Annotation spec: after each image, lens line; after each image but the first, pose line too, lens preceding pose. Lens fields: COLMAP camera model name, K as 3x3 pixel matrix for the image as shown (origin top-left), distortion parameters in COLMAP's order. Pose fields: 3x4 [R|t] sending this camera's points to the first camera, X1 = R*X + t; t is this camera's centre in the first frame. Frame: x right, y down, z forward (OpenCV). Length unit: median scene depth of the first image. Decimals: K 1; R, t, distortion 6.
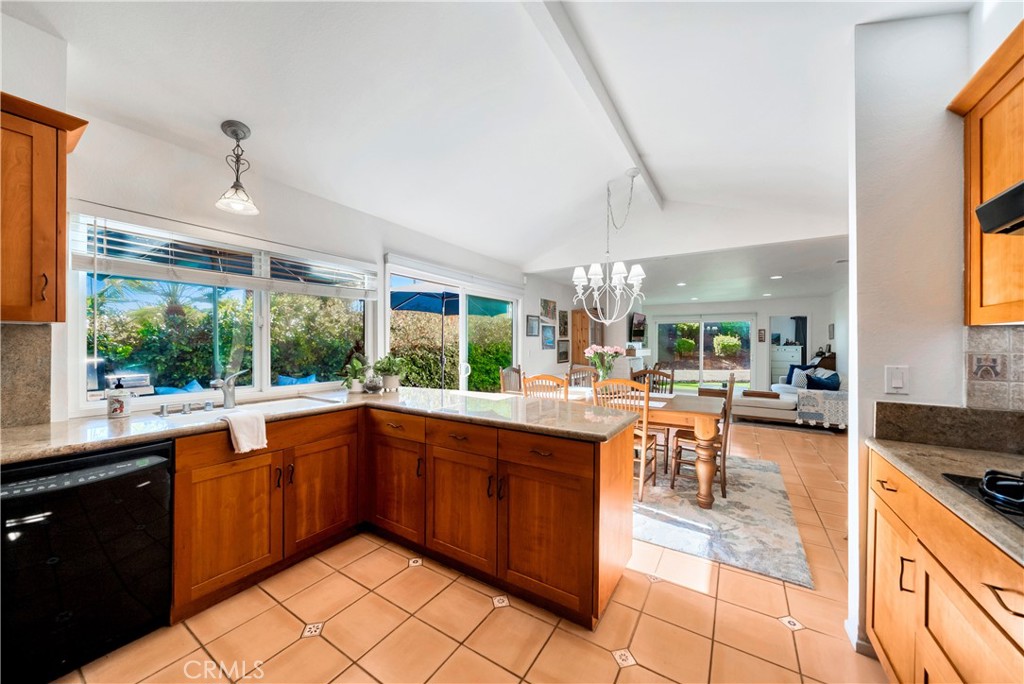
lens RADIAL K [[355.8, 0, 508.0], [0, 355.8, 344.5], [0, 0, 1]] dist [-0.015336, -0.000068]
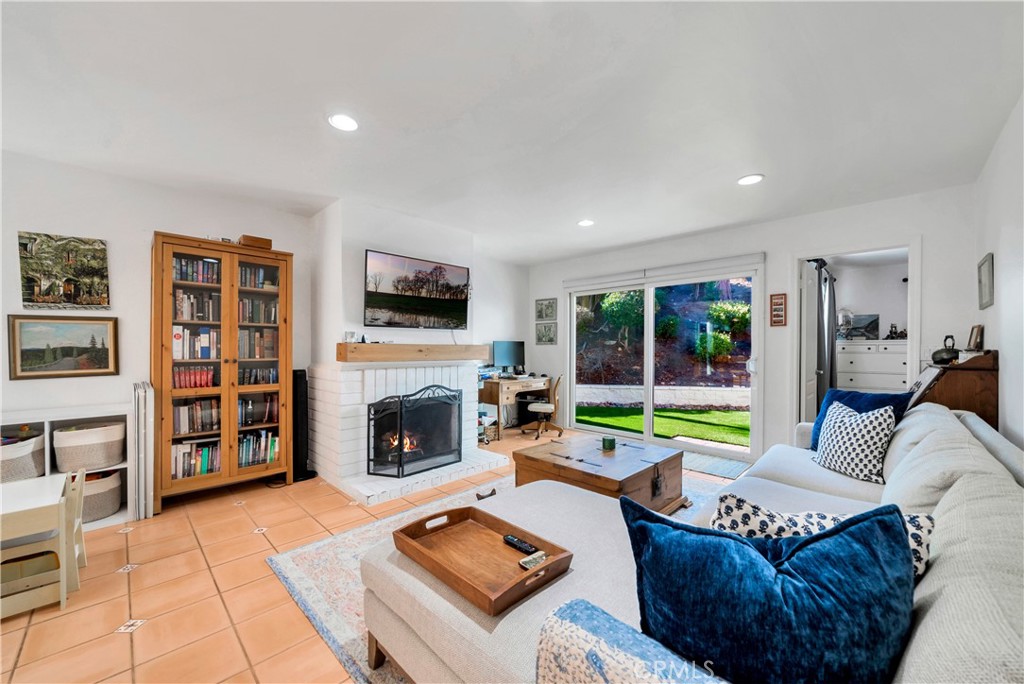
lens RADIAL K [[390.5, 0, 511.8], [0, 390.5, 343.8], [0, 0, 1]] dist [-0.000380, 0.000082]
pose [[0.976491, -0.005530, -0.215485, 2.184821], [0.003897, 0.999960, -0.008000, 0.063447], [0.215521, 0.006972, 0.976474, 2.132930]]
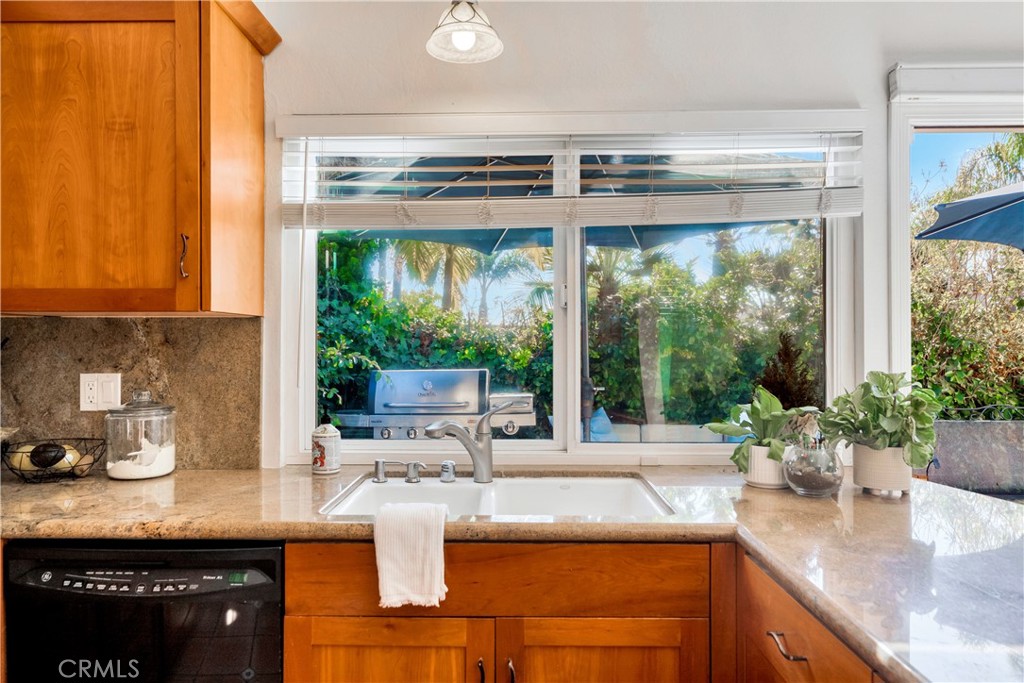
lens RADIAL K [[697.1, 0, 513.0], [0, 697.1, 341.3], [0, 0, 1]] dist [0.005323, -0.003151]
pose [[0.530061, -0.008099, -0.847921, 0.022831], [0.002132, 0.999964, -0.008219, 0.000554], [0.847957, 0.002549, 0.530059, 0.545525]]
